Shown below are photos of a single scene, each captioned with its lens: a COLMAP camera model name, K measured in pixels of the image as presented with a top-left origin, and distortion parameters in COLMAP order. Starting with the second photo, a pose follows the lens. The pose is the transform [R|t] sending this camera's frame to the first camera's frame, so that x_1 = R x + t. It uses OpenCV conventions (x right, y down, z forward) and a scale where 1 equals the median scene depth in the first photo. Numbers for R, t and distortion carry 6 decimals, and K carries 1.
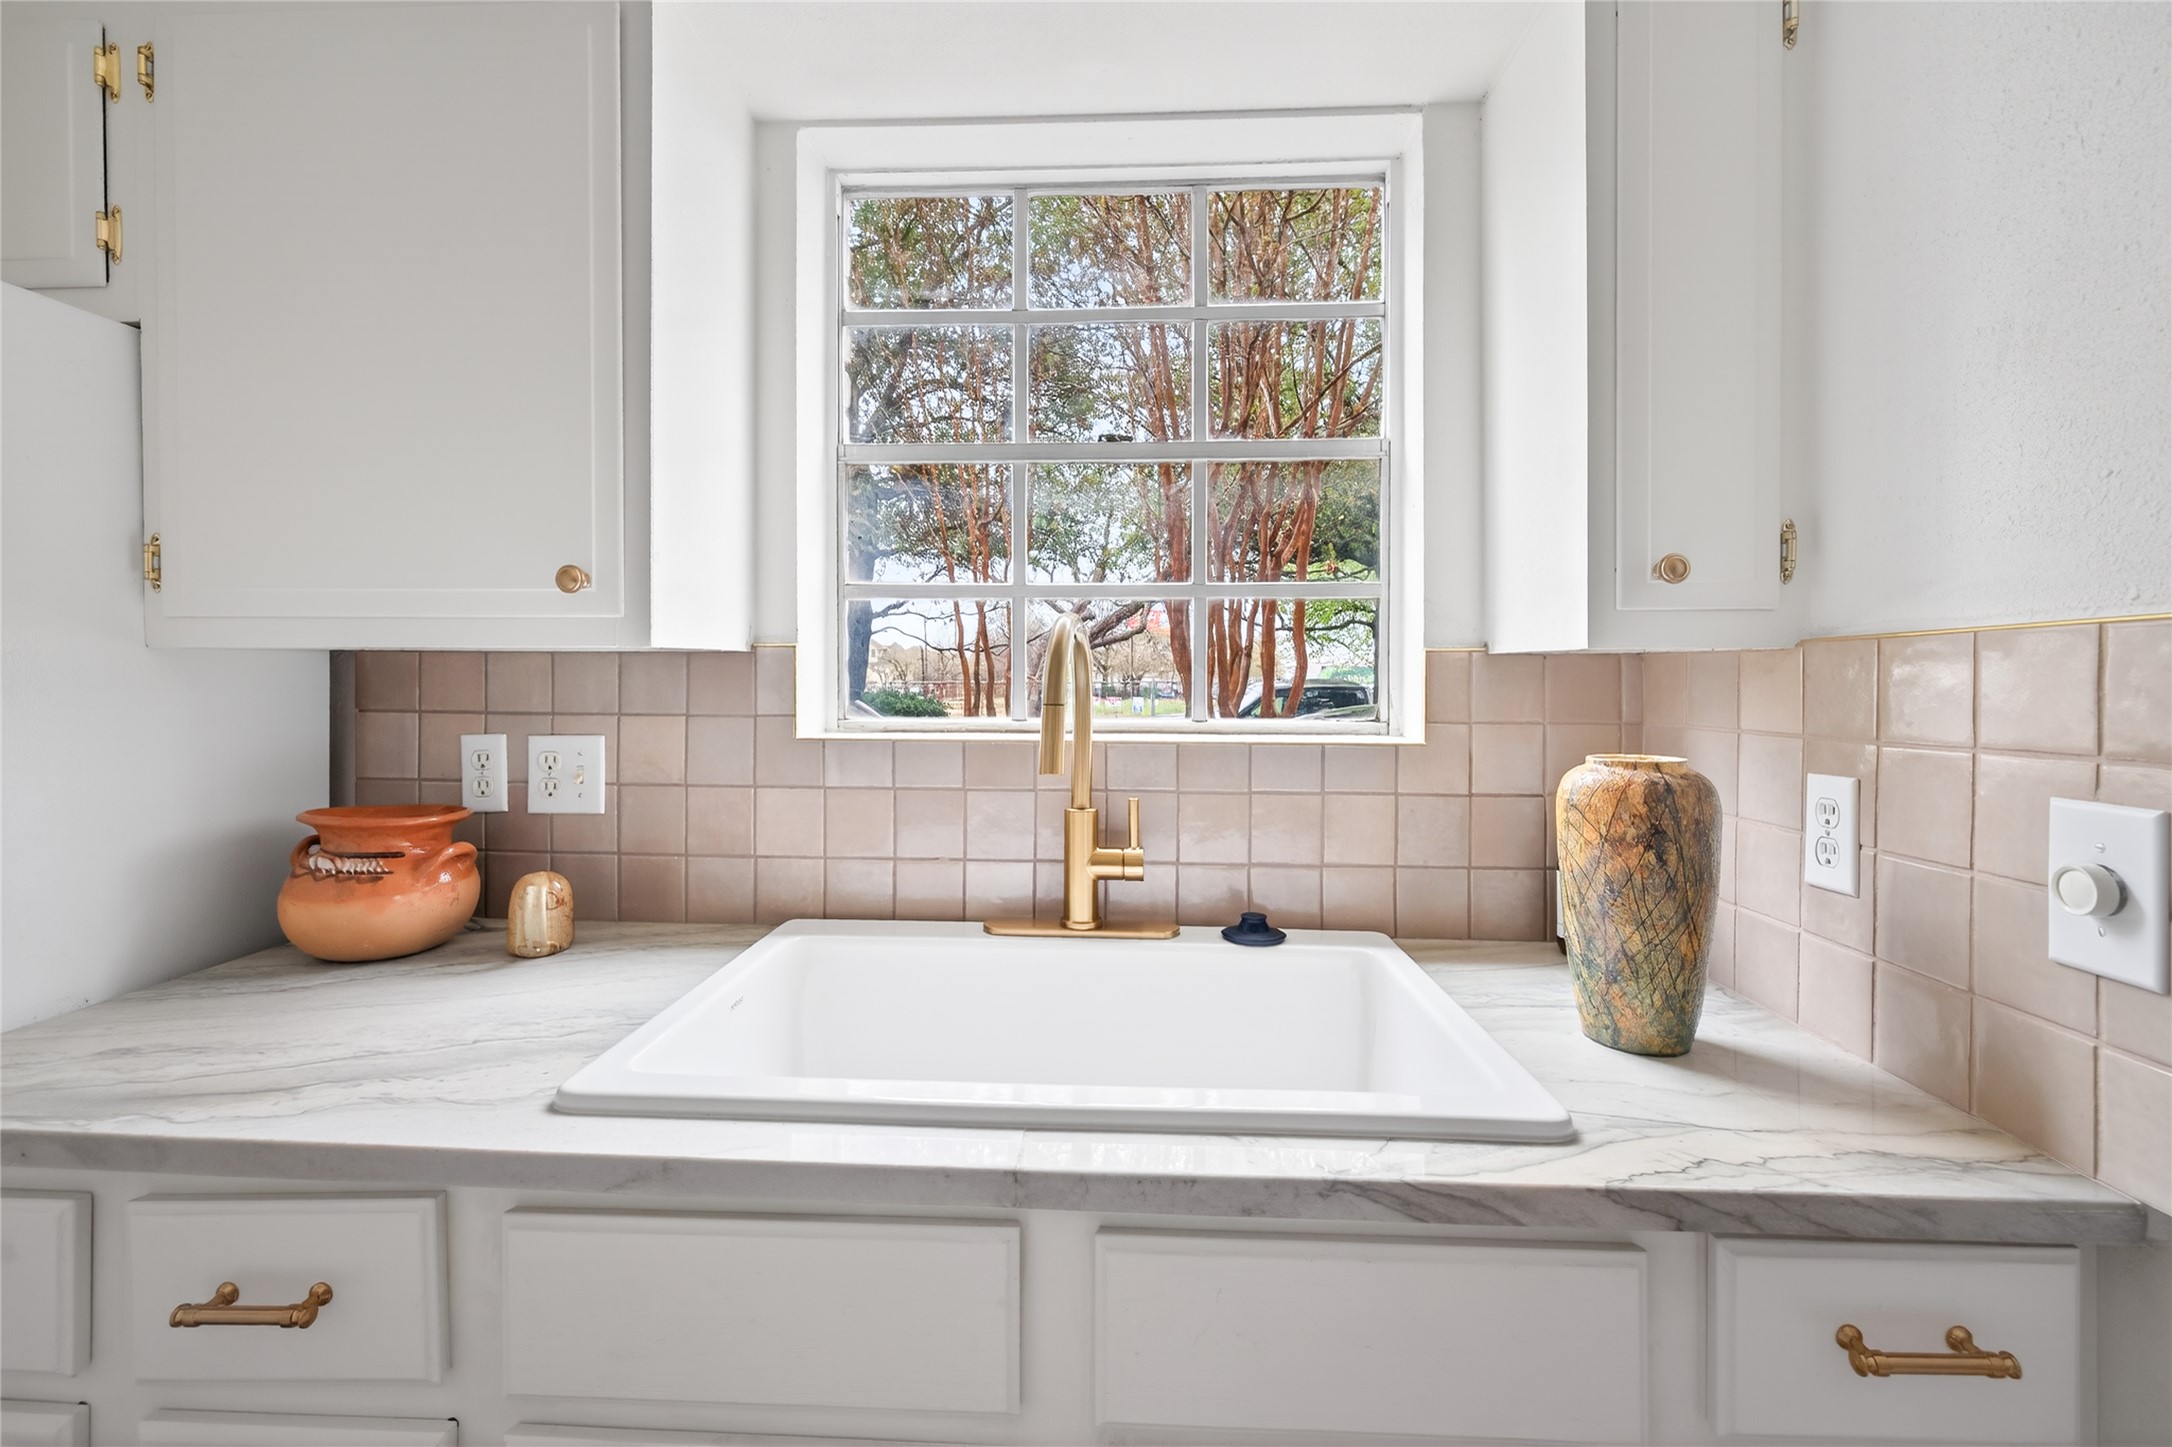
lens RADIAL K [[923.5, 0, 1075.2], [0, 923.5, 678.7], [0, 0, 1]] dist [0.004063, -0.000708]
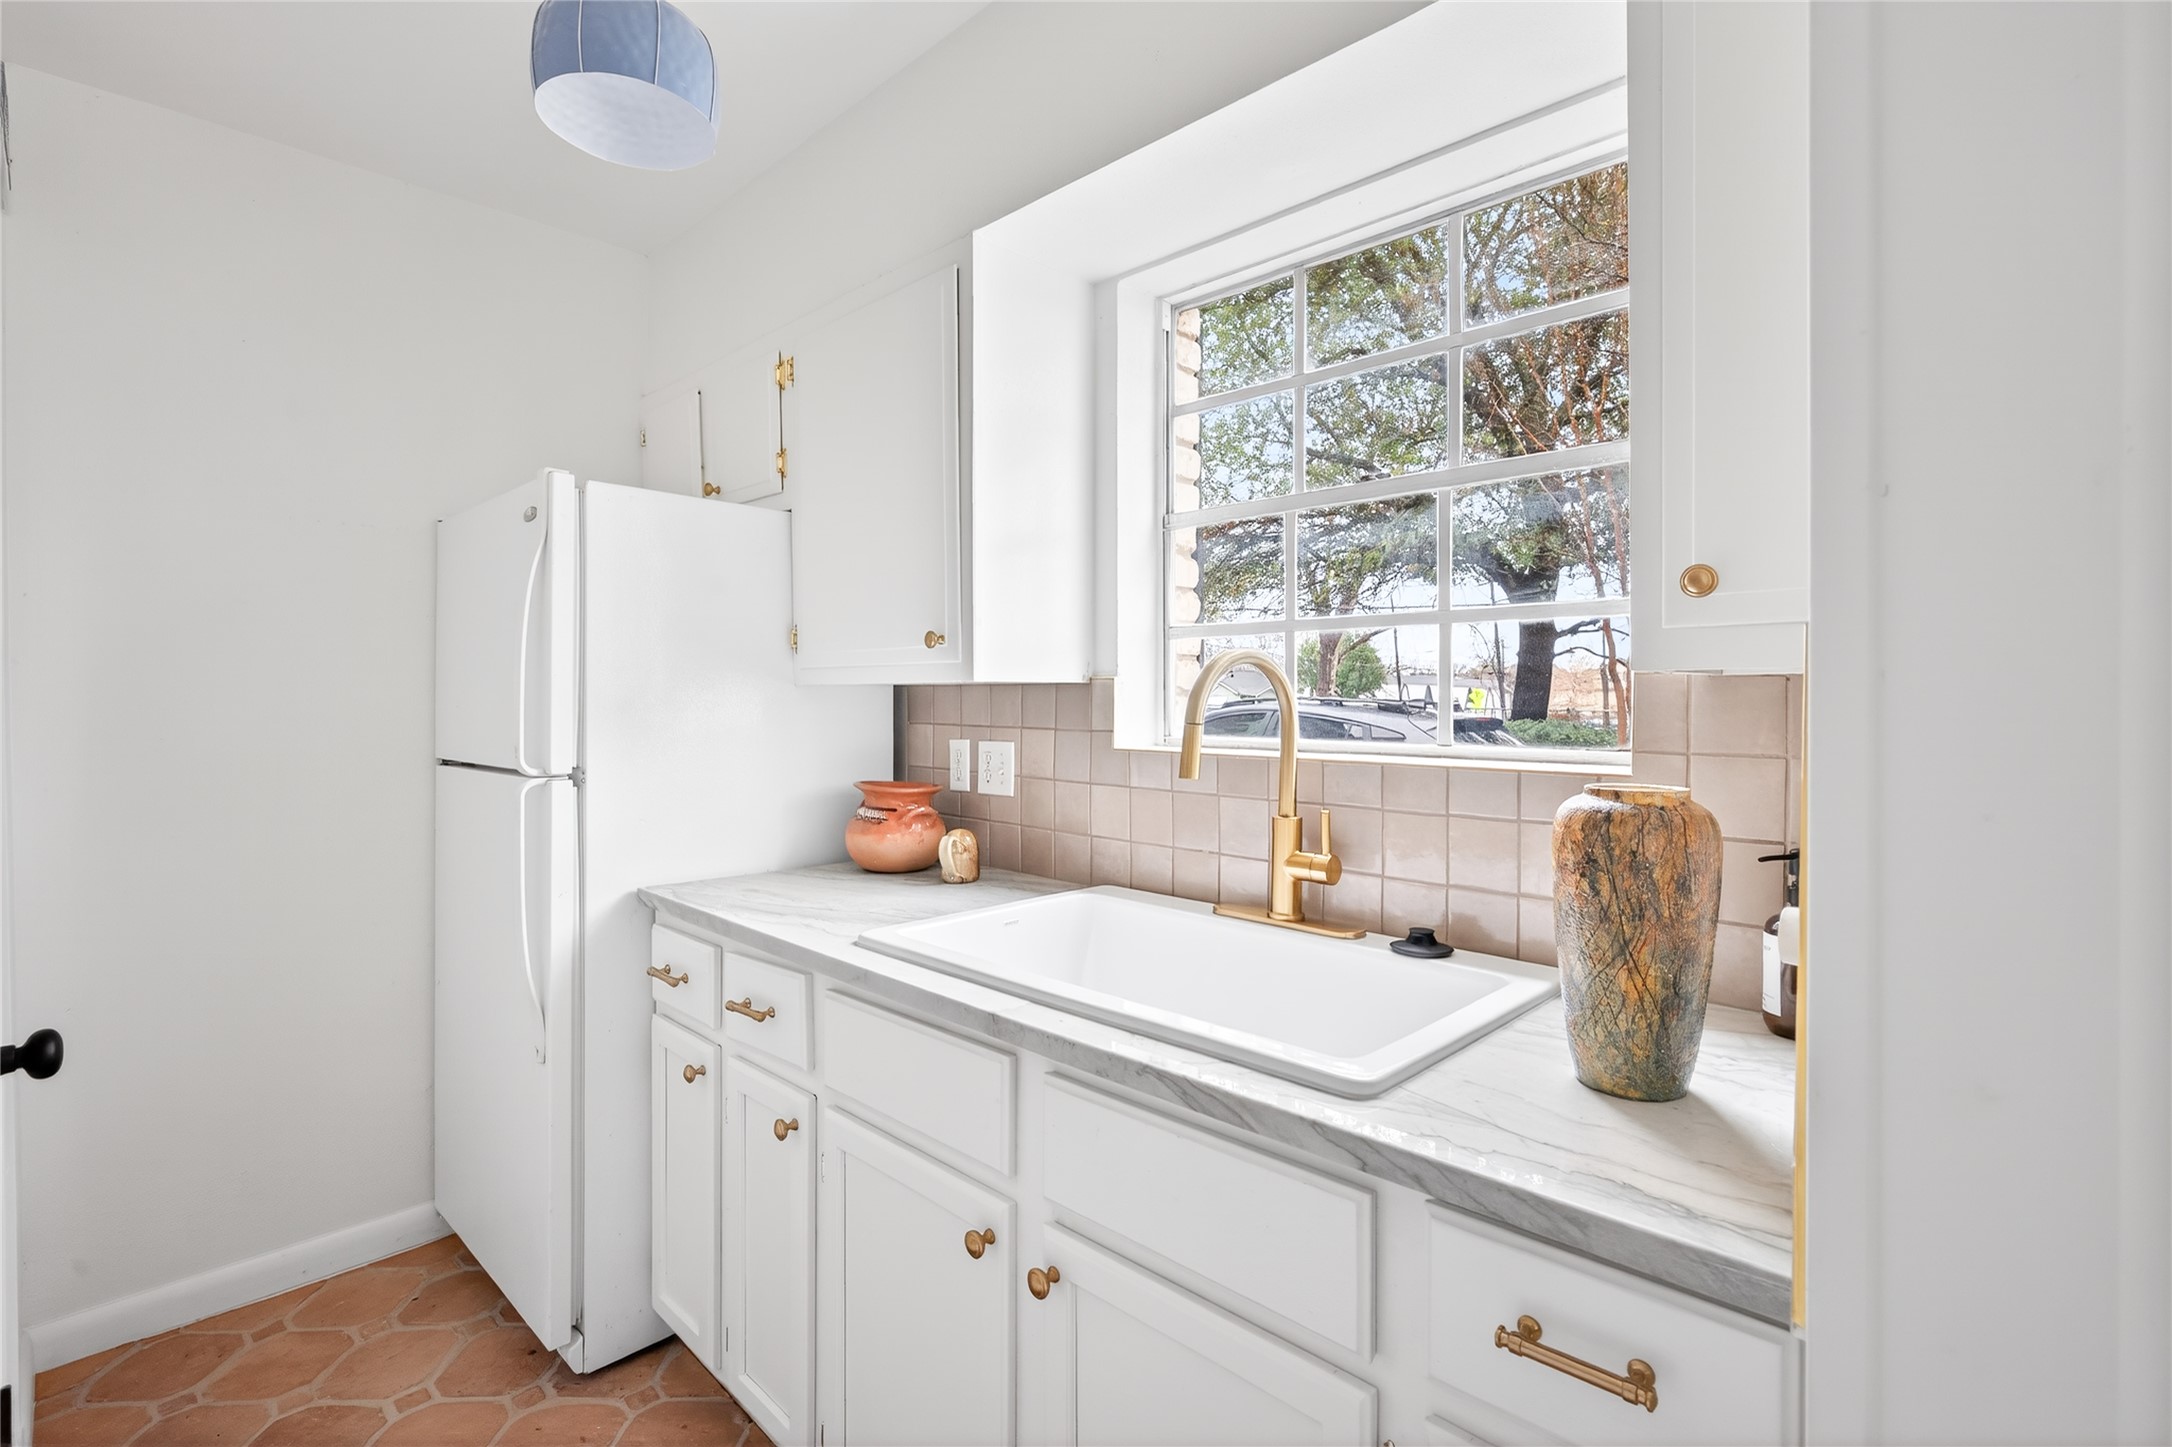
lens RADIAL K [[989.6, 0, 1091.4], [0, 989.6, 715.1], [0, 0, 1]] dist [-0.000085, 0.000295]
pose [[0.758609, 0.009632, -0.651474, 0.637007], [-0.003914, 0.999940, 0.010227, 0.003120], [0.651534, -0.005208, 0.758602, -0.092673]]
